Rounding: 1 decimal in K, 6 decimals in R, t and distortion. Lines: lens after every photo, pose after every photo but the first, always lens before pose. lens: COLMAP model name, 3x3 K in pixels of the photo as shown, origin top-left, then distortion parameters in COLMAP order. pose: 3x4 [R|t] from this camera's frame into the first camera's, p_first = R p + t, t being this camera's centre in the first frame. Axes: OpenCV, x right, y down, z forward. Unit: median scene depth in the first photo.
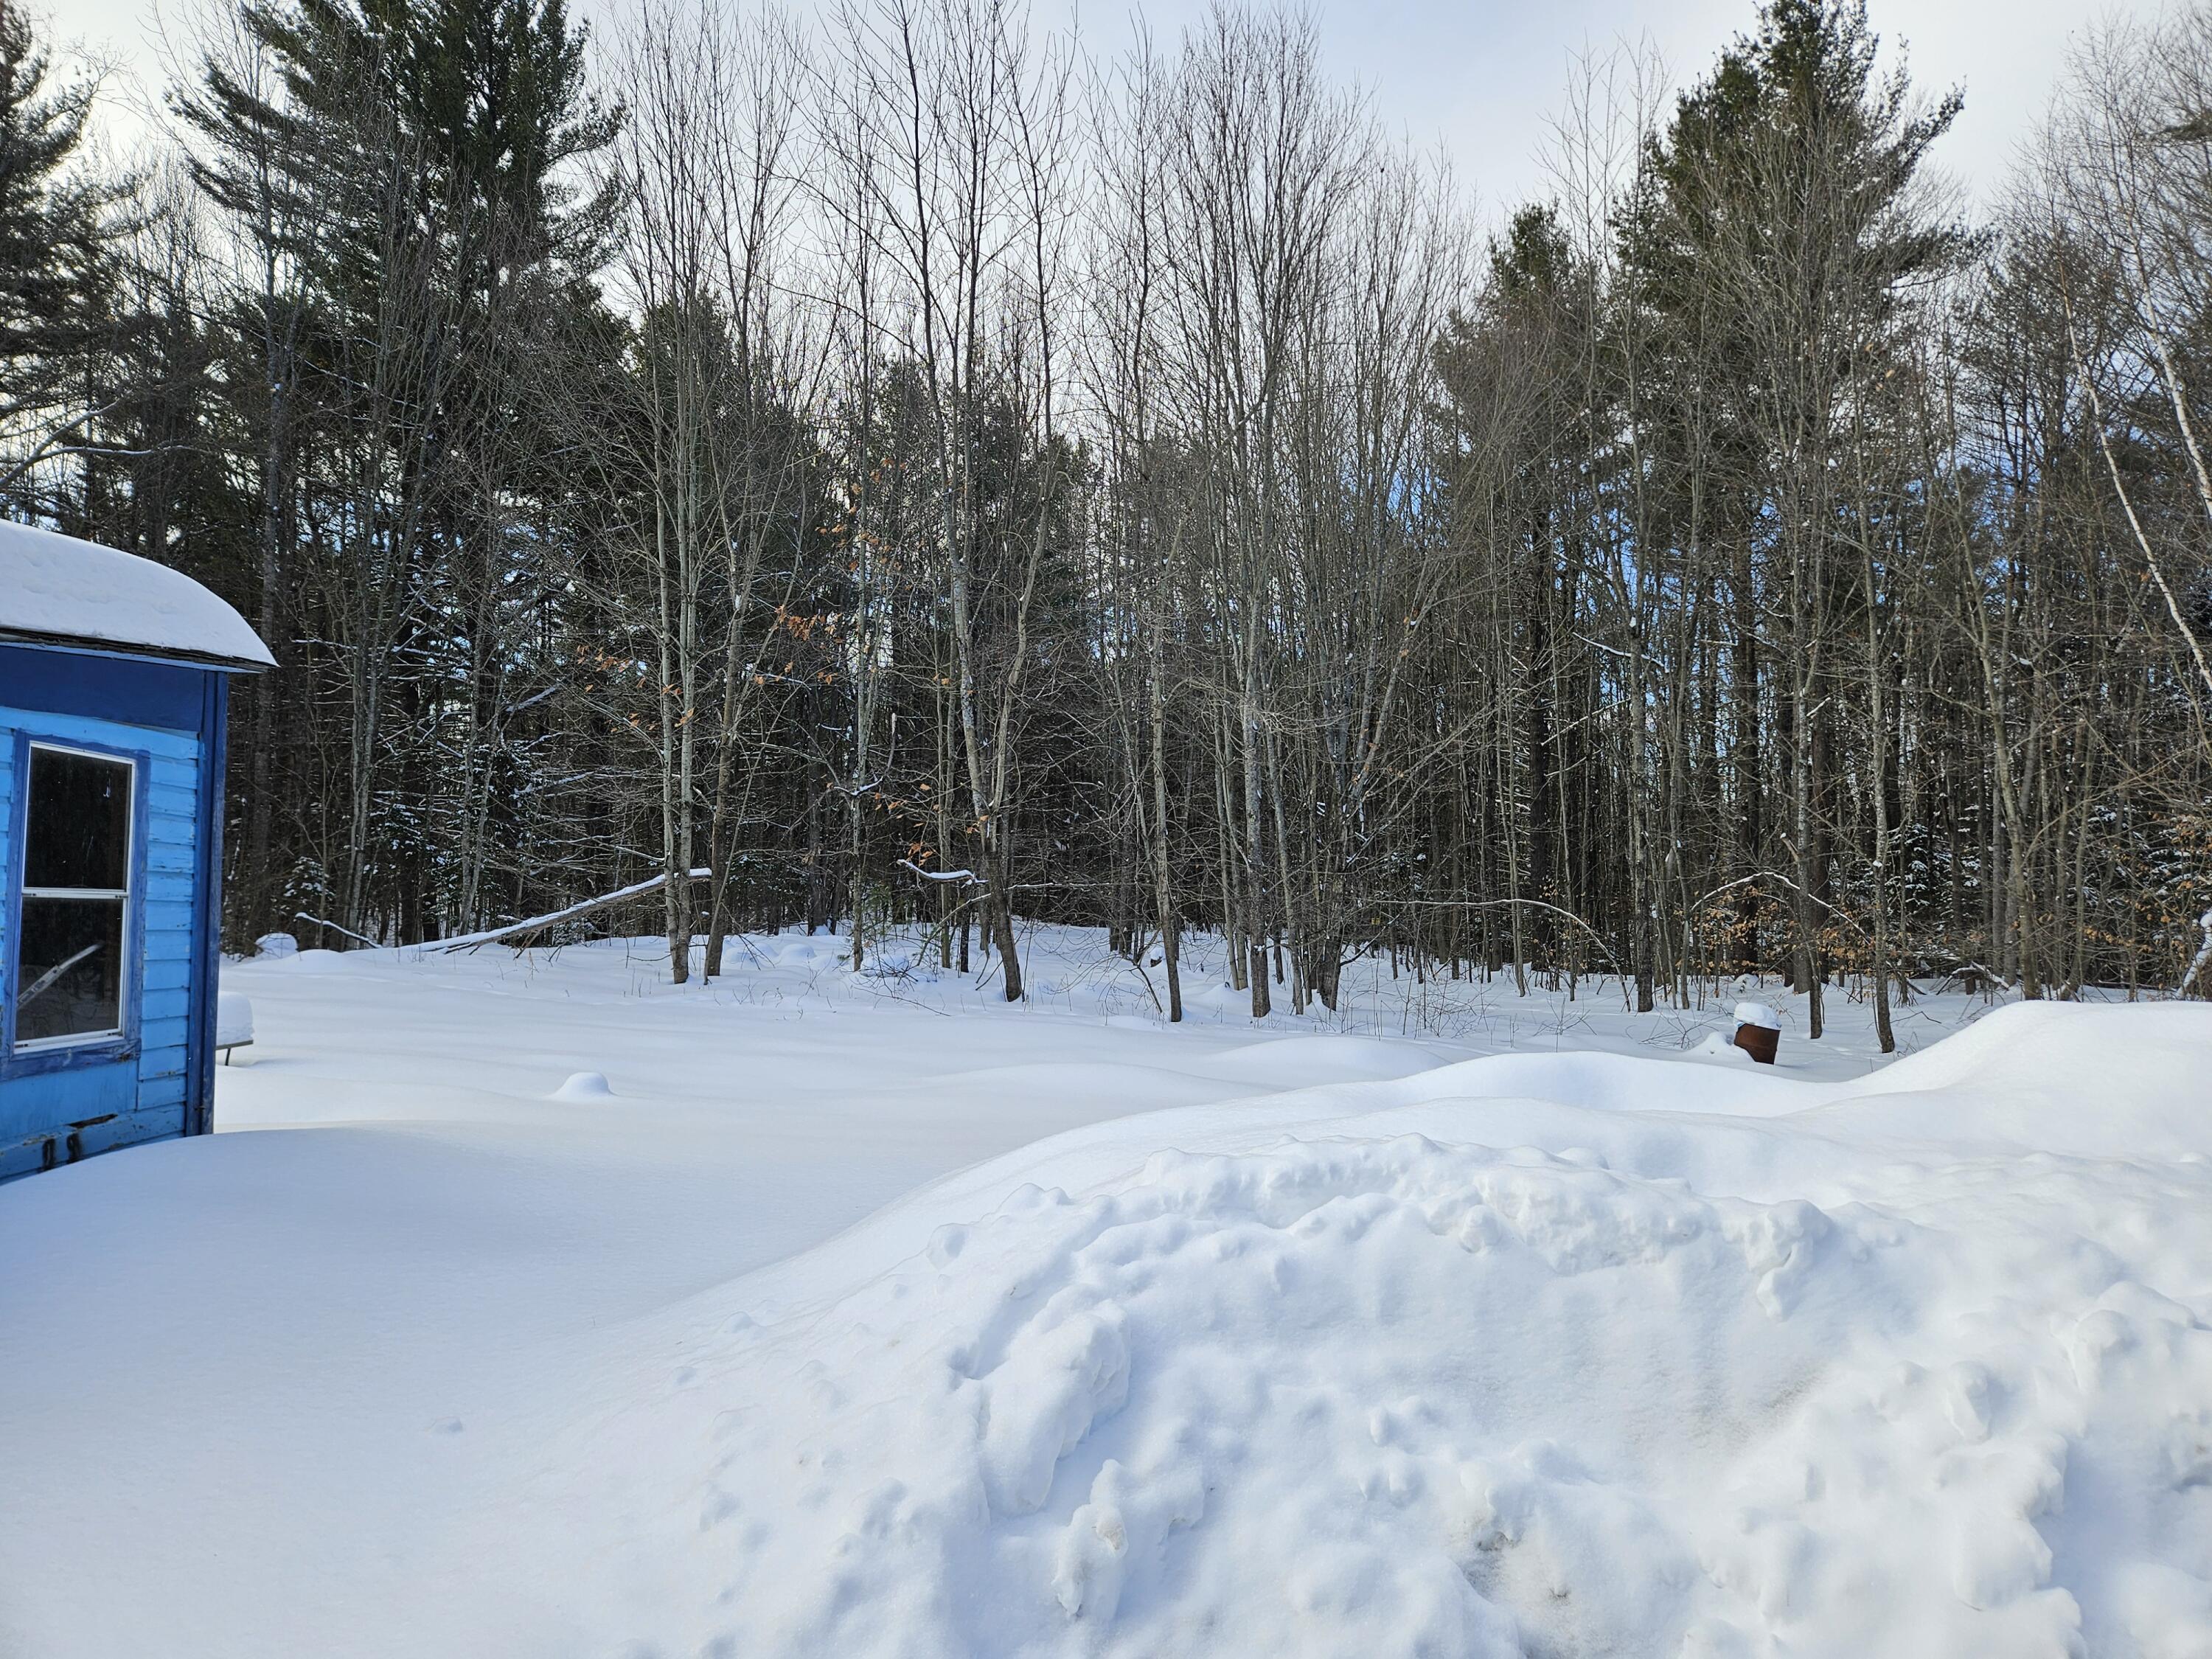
lens RADIAL K [[1482.6, 0, 1125.2], [0, 1482.6, 822.9], [0, 0, 1]] dist [0.050844, -0.026146]
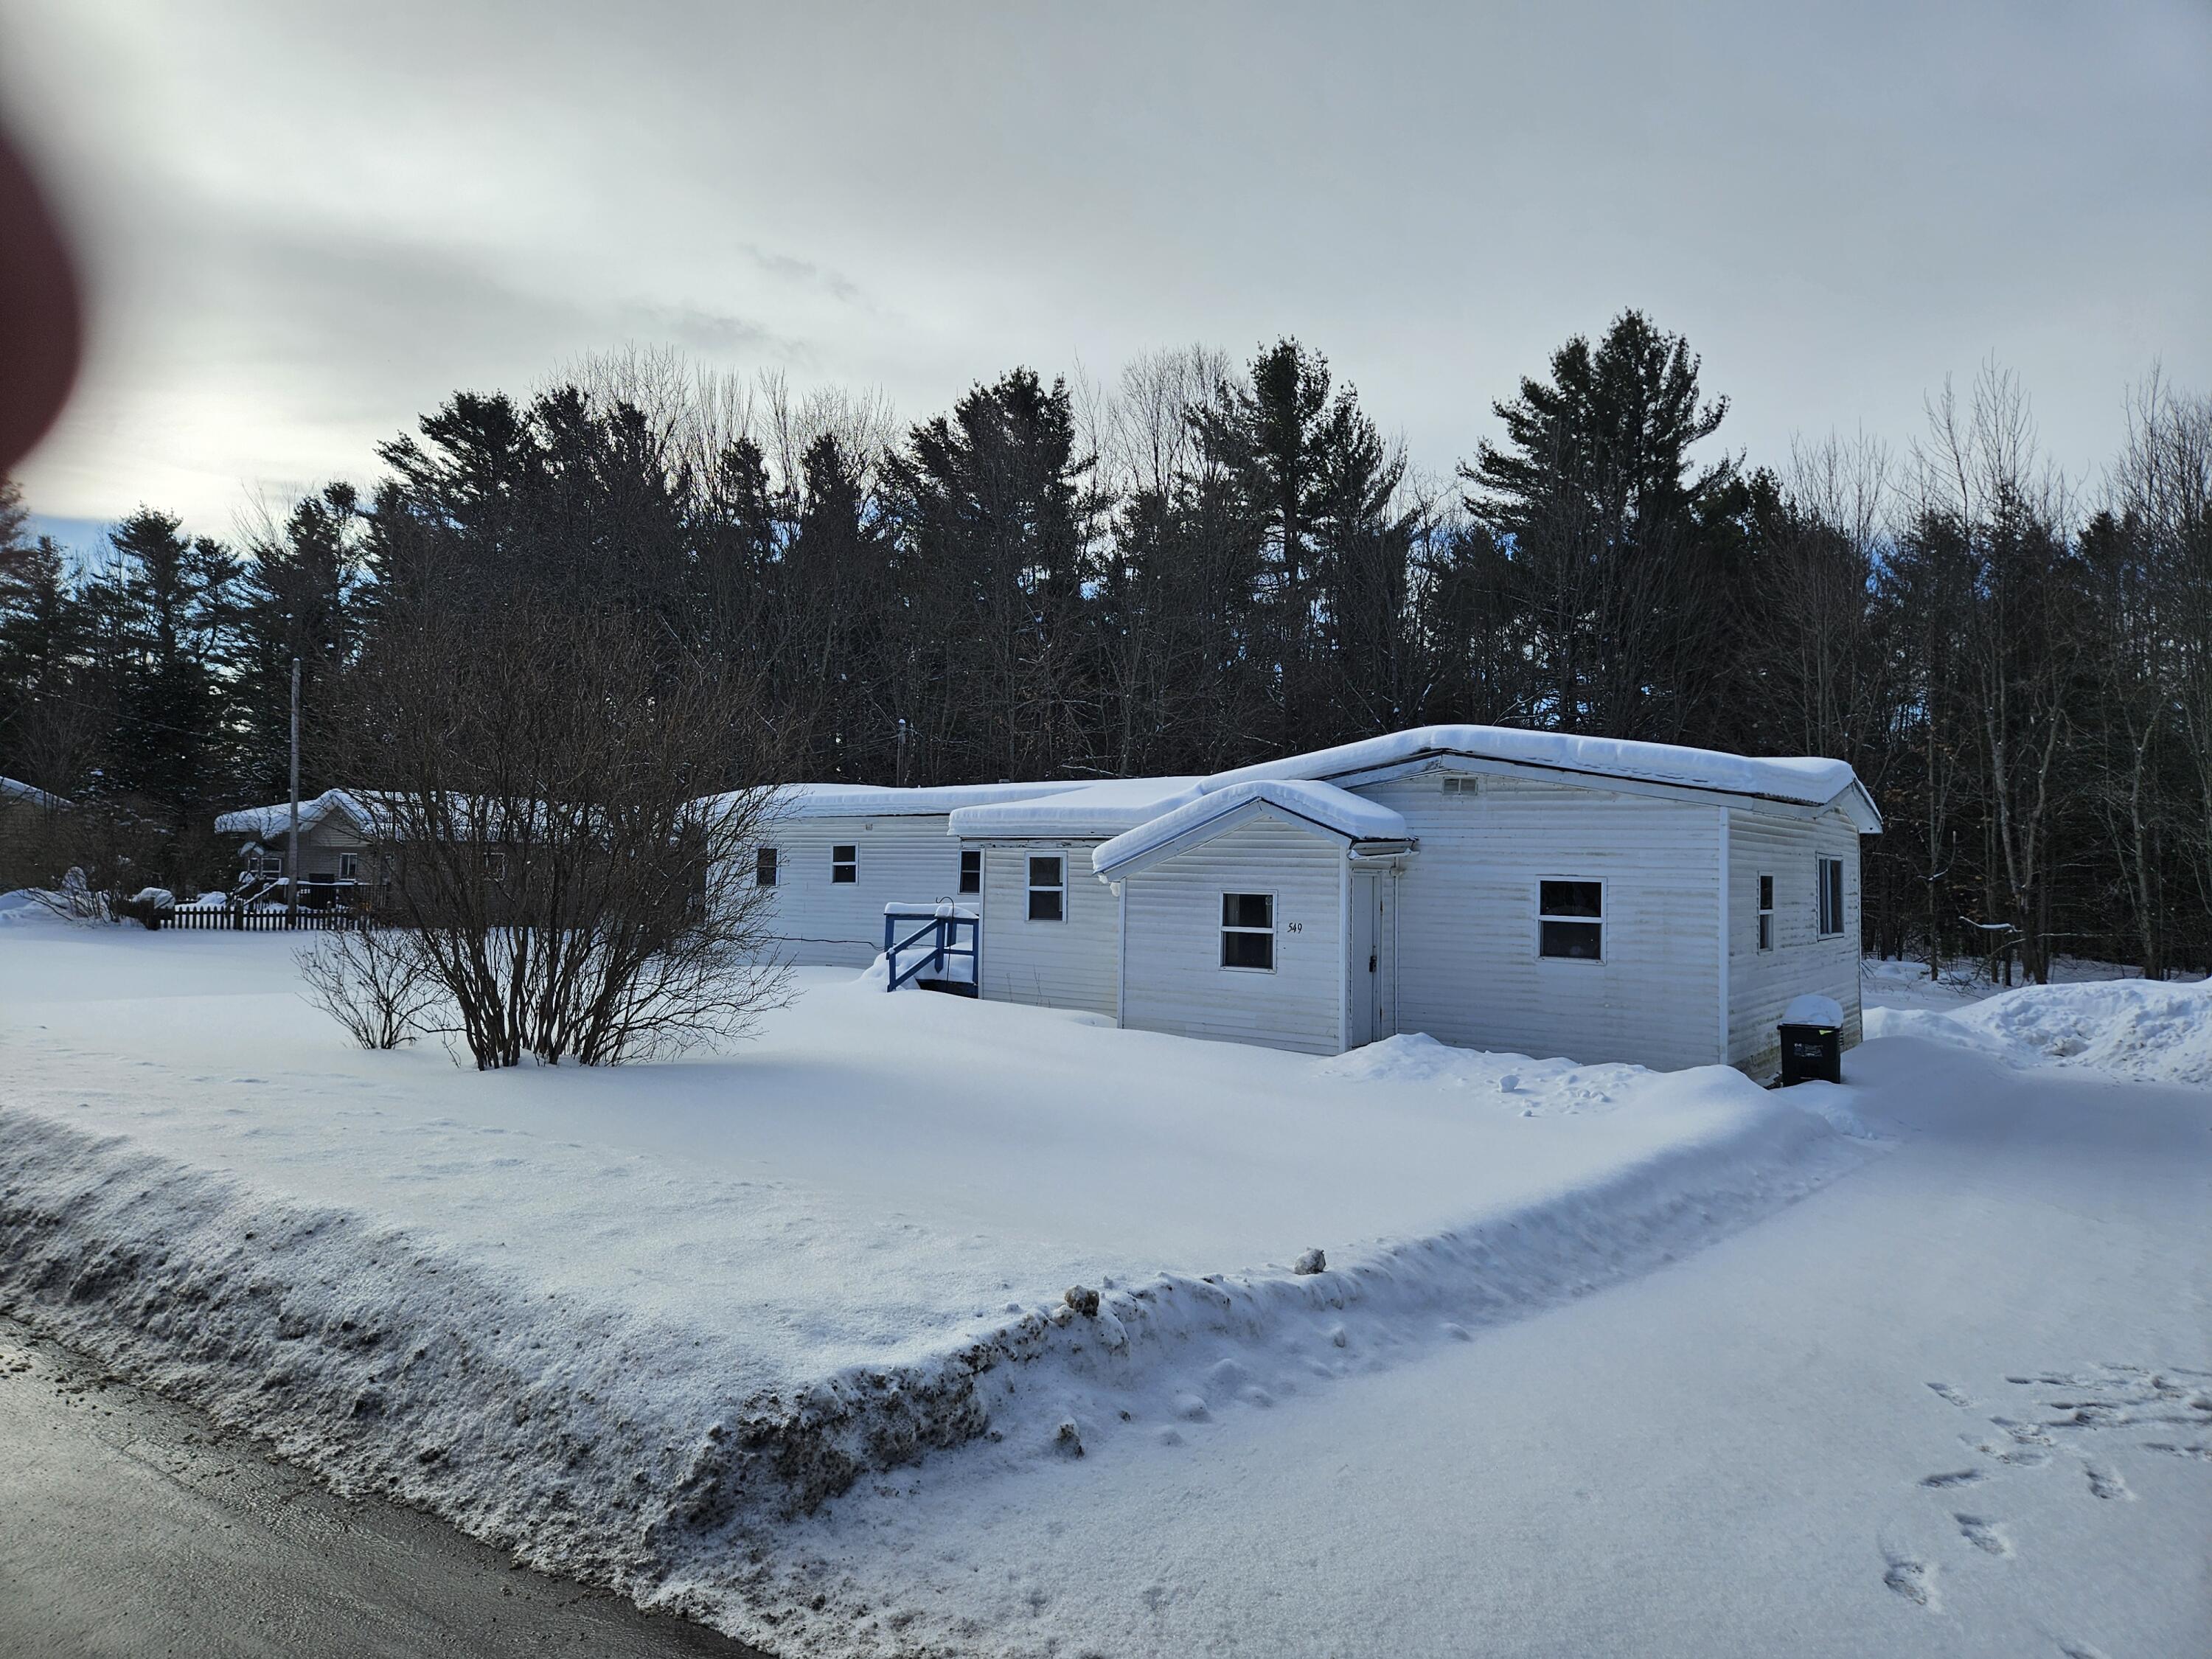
lens RADIAL K [[1482.6, 0, 1101.6], [0, 1482.6, 824.3], [0, 0, 1]] dist [0.050844, -0.026146]
pose [[0.800007, -0.023971, -0.599512, 0.098225], [0.014554, 0.999683, -0.020550, -0.061816], [0.599814, 0.007715, 0.800102, -0.994889]]
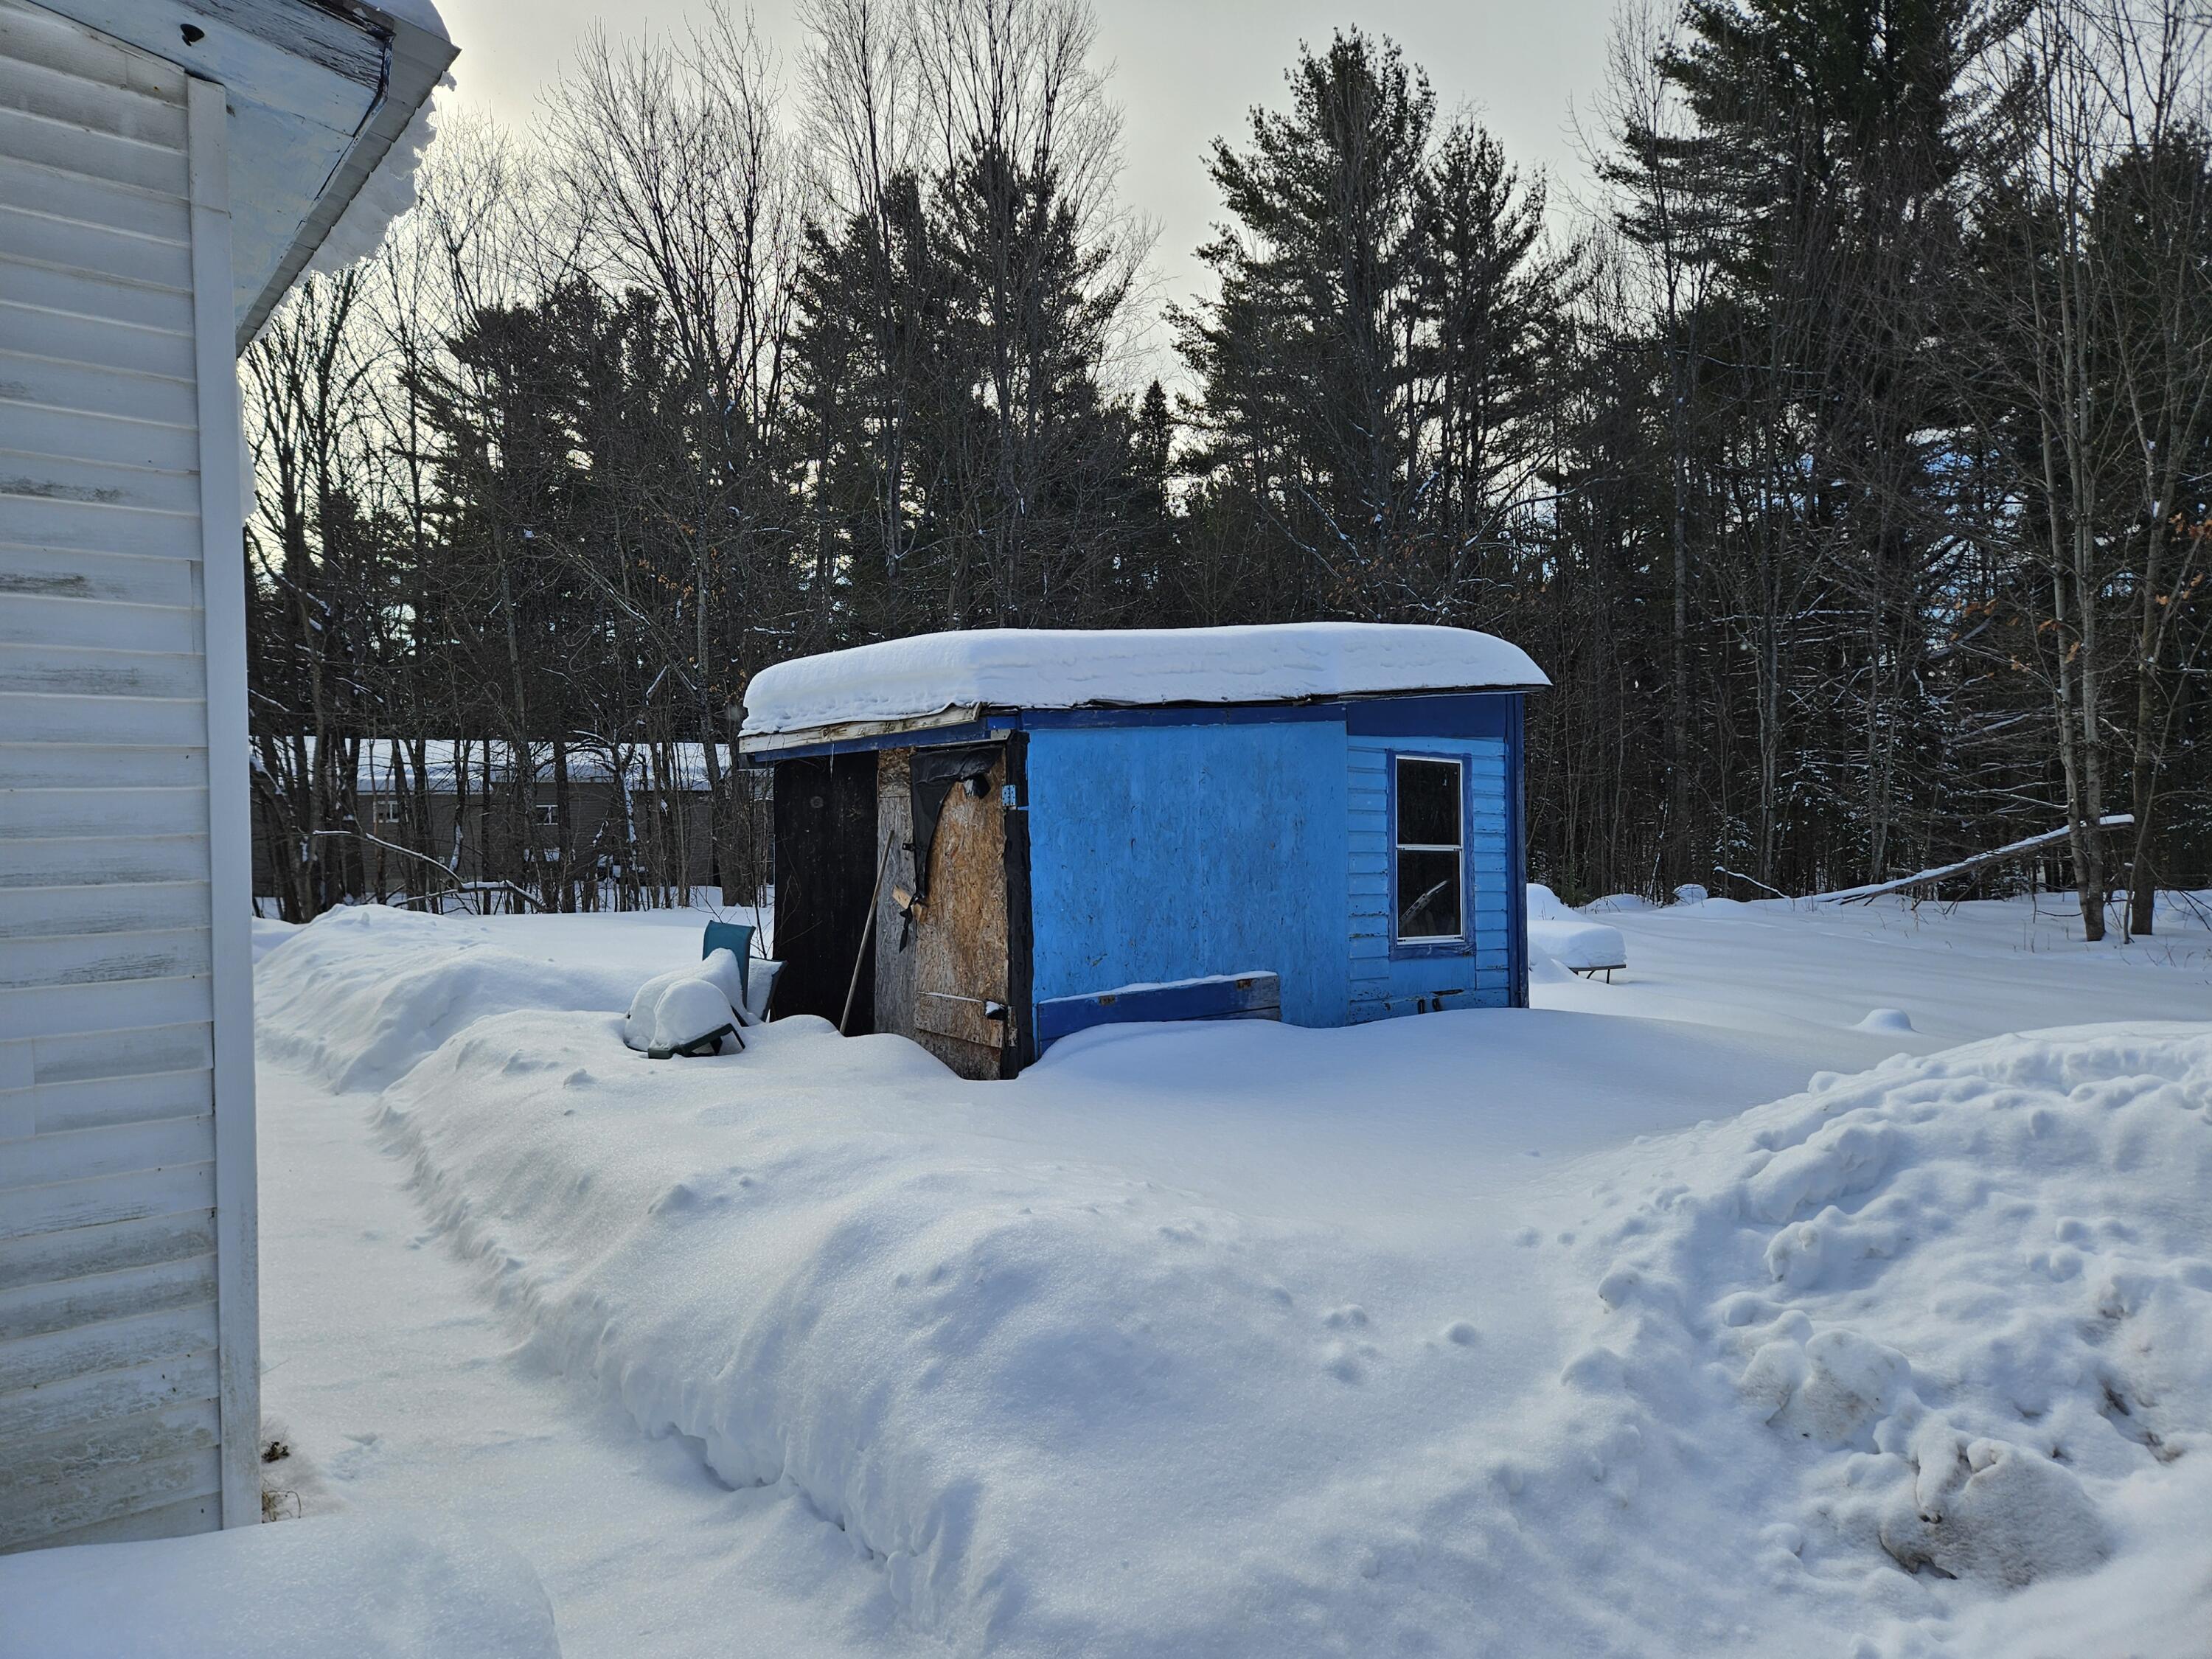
lens RADIAL K [[1482.6, 0, 1102.0], [0, 1482.6, 840.6], [0, 0, 1]] dist [0.050844, -0.026146]
pose [[0.605730, -0.019818, -0.795424, 0.074237], [0.052786, 0.998488, 0.015320, -0.000618], [0.793918, -0.051267, 0.605860, -0.048207]]
